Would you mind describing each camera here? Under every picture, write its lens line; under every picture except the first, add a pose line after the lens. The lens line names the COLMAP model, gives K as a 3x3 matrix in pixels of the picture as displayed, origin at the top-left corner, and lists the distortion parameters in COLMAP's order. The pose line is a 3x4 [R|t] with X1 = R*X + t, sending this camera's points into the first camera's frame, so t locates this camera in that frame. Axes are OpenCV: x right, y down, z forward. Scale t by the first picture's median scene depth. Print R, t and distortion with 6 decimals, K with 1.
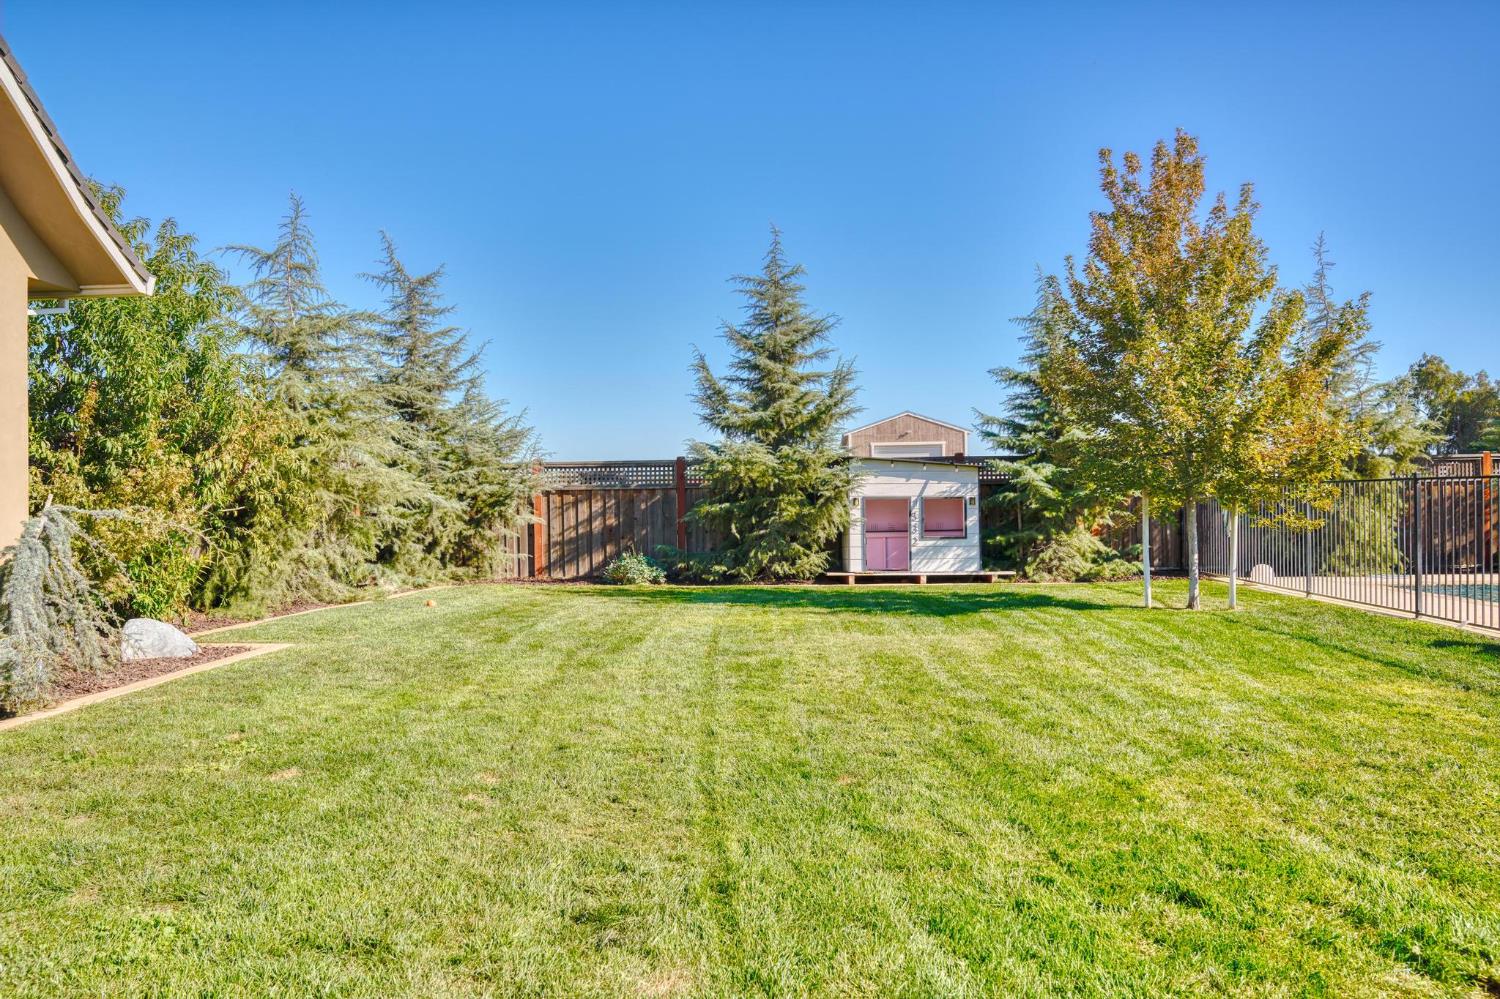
lens RADIAL K [[1028.4, 0, 750.0], [0, 1028.4, 499.5], [0, 0, 1]] dist [-0.145163, 0.094514]
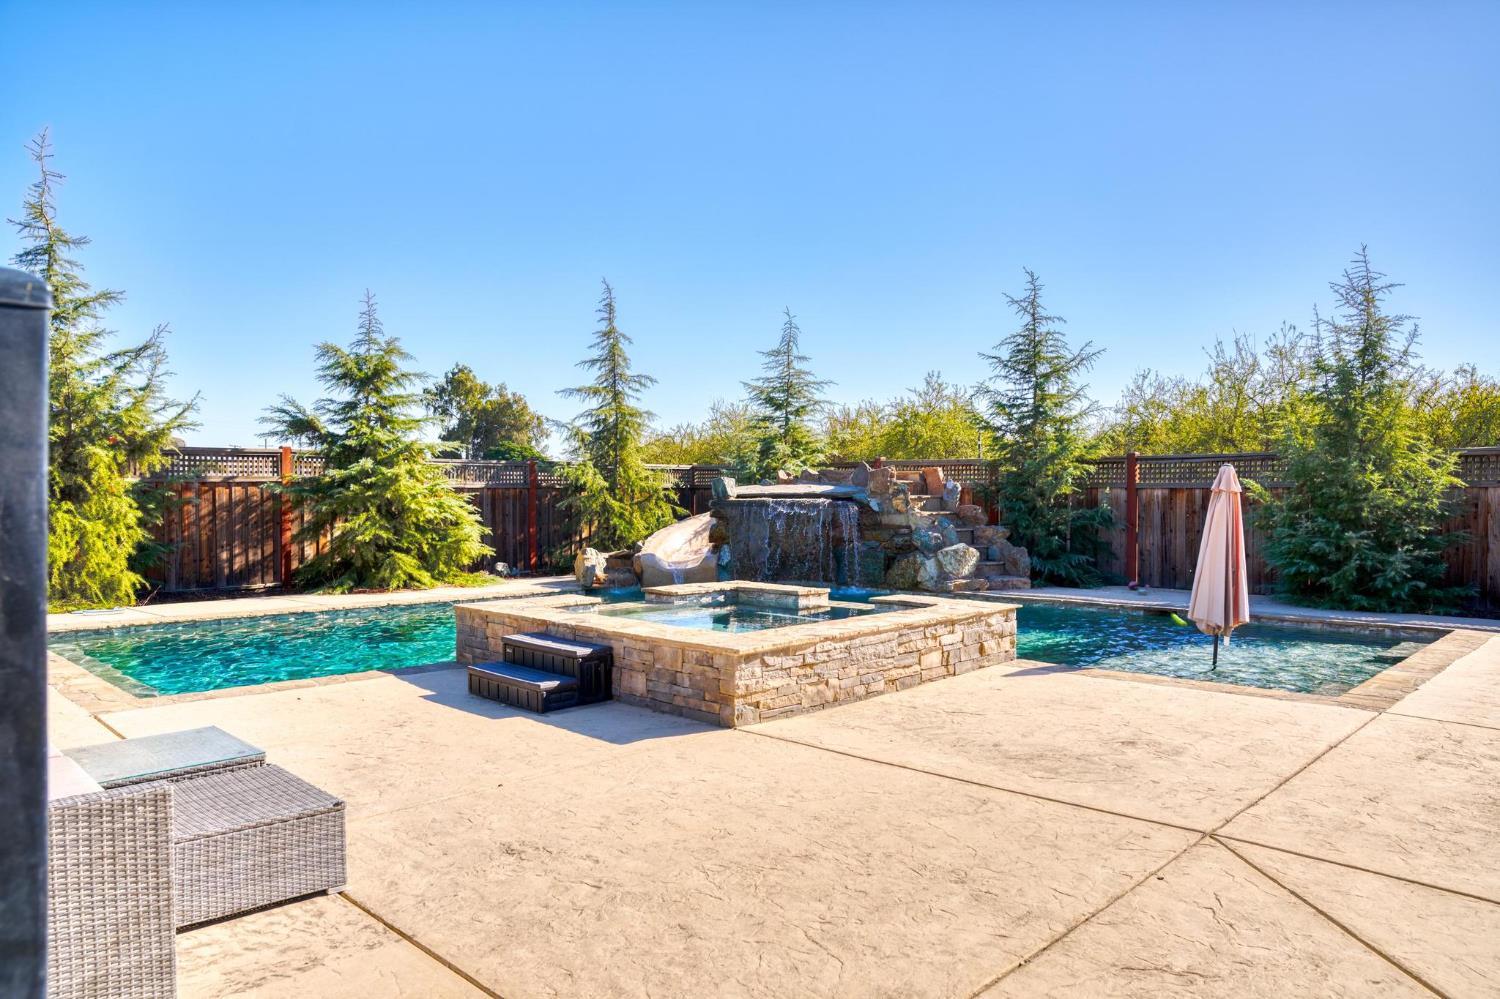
lens RADIAL K [[1028.4, 0, 750.0], [0, 1028.4, 499.5], [0, 0, 1]] dist [-0.145163, 0.094514]
pose [[0.652956, 0.005987, 0.757372, 0.401373], [-0.009170, 0.999958, 0.000001, -0.008113], [-0.757340, -0.006946, 0.652983, 0.160710]]
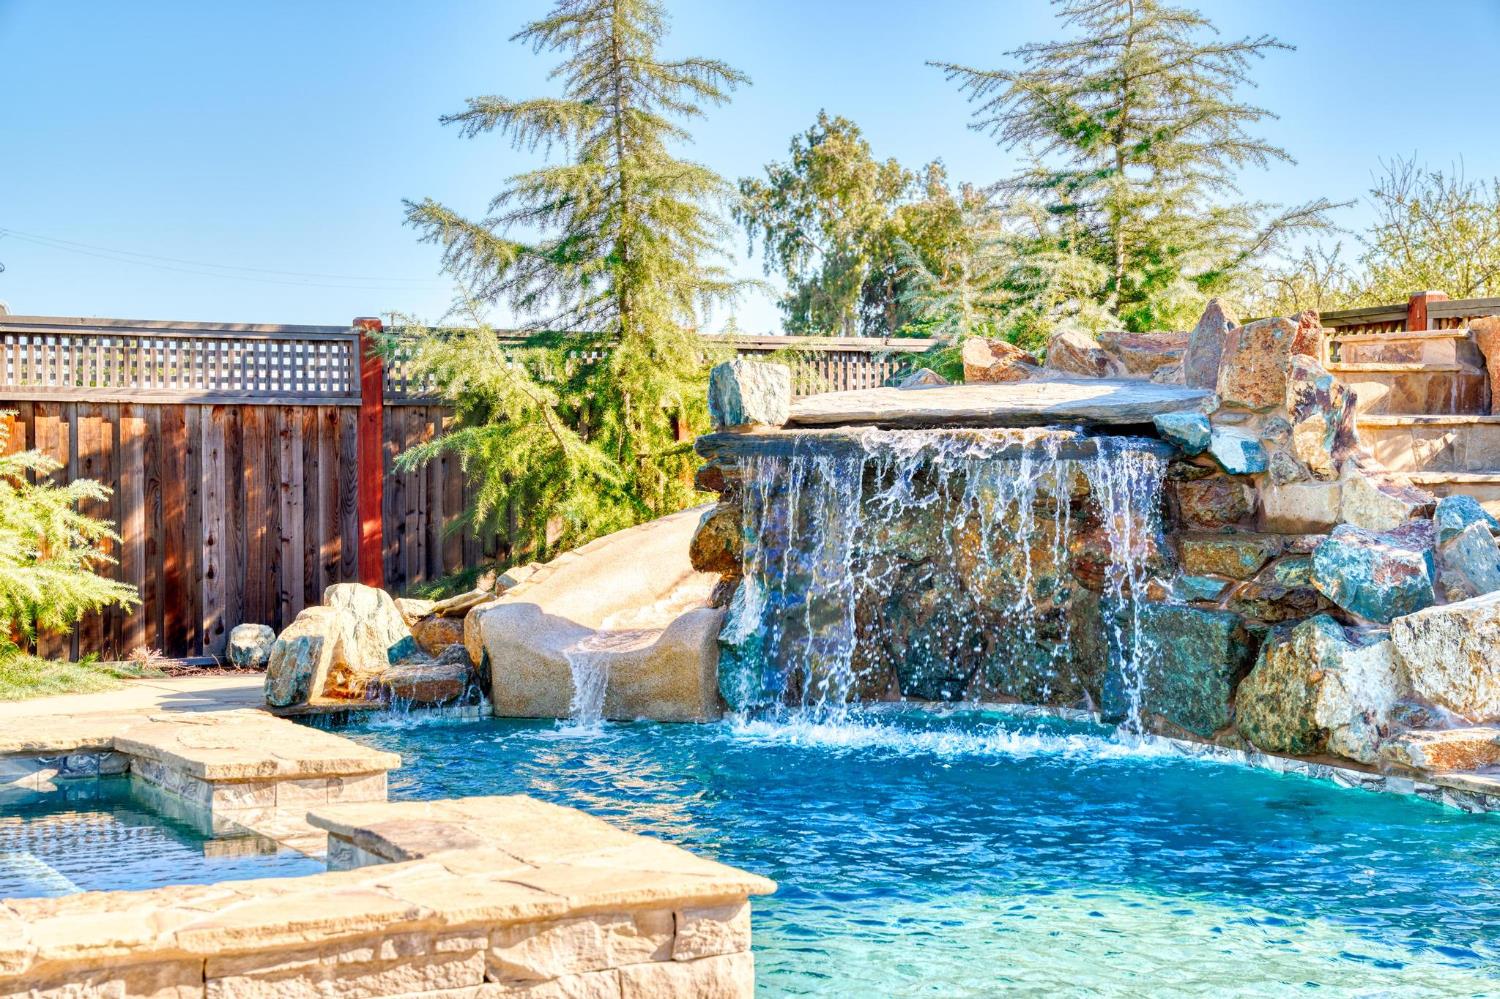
lens RADIAL K [[2616.9, 0, 750.0], [0, 2616.9, 499.5], [0, 0, 1]] dist [0.456301, 0.027529]
pose [[0.866152, -0.000428, 0.499781, 0.689942], [-0.009494, 0.999805, 0.017310, -0.002698], [-0.499691, -0.019738, 0.865979, 0.149690]]
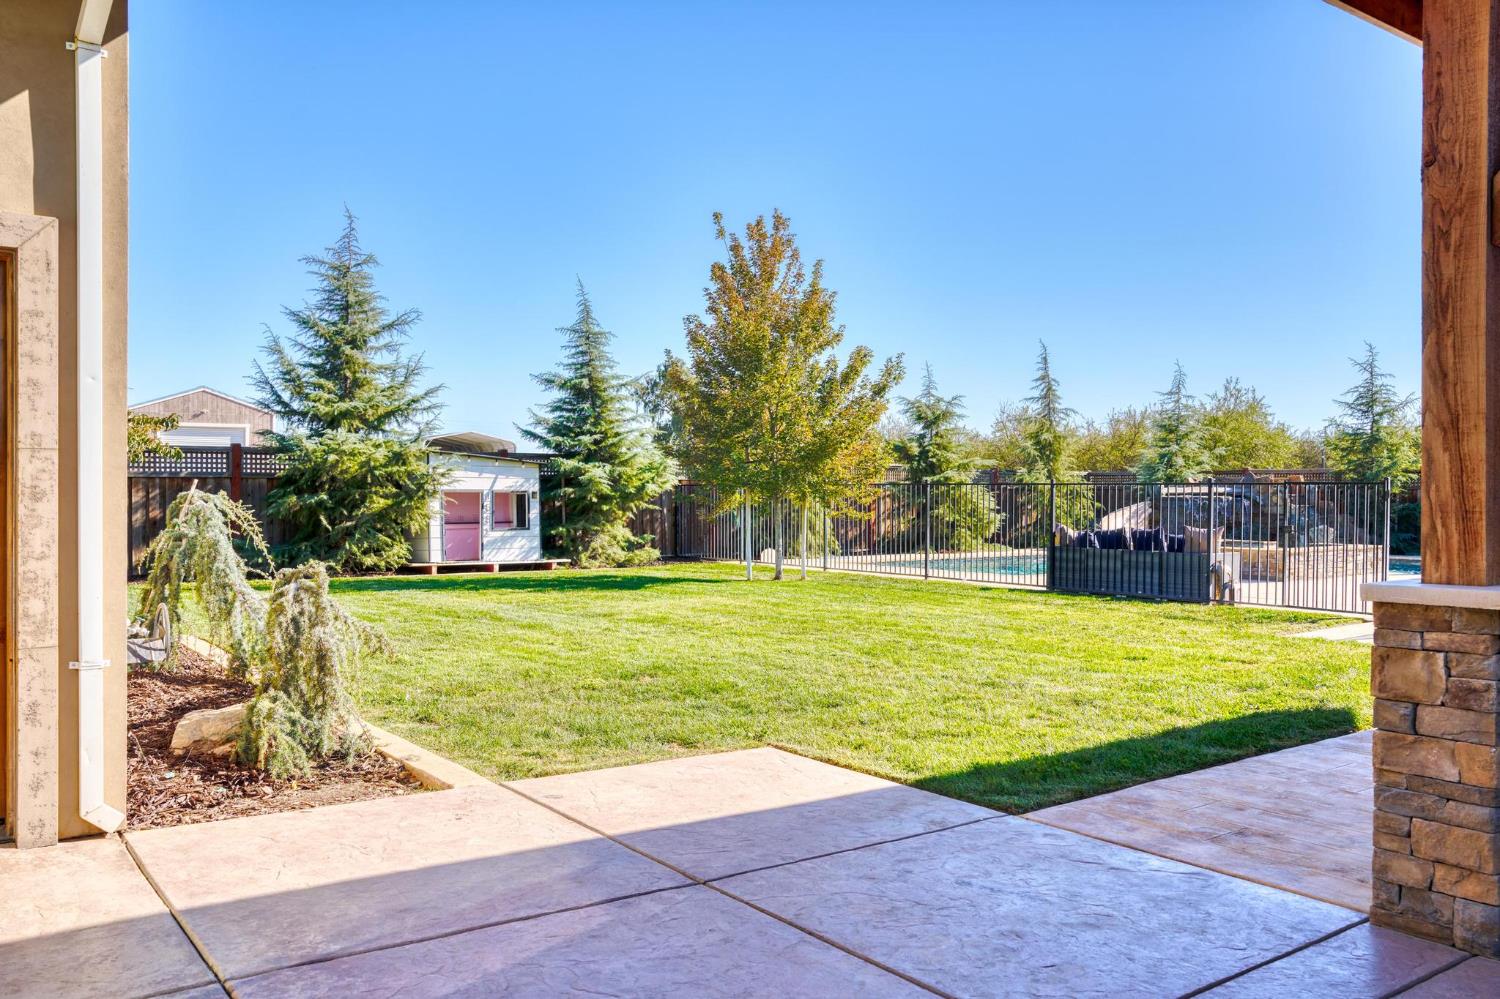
lens RADIAL K [[1202.3, 0, 750.0], [0, 1202.3, 499.5], [0, 0, 1]] dist [-0.047126, 0.005629]
pose [[0.764201, 0.009175, 0.644913, -0.431399], [-0.012290, 0.999924, 0.000337, 0.002967], [-0.644861, -0.008184, 0.764256, -0.125243]]
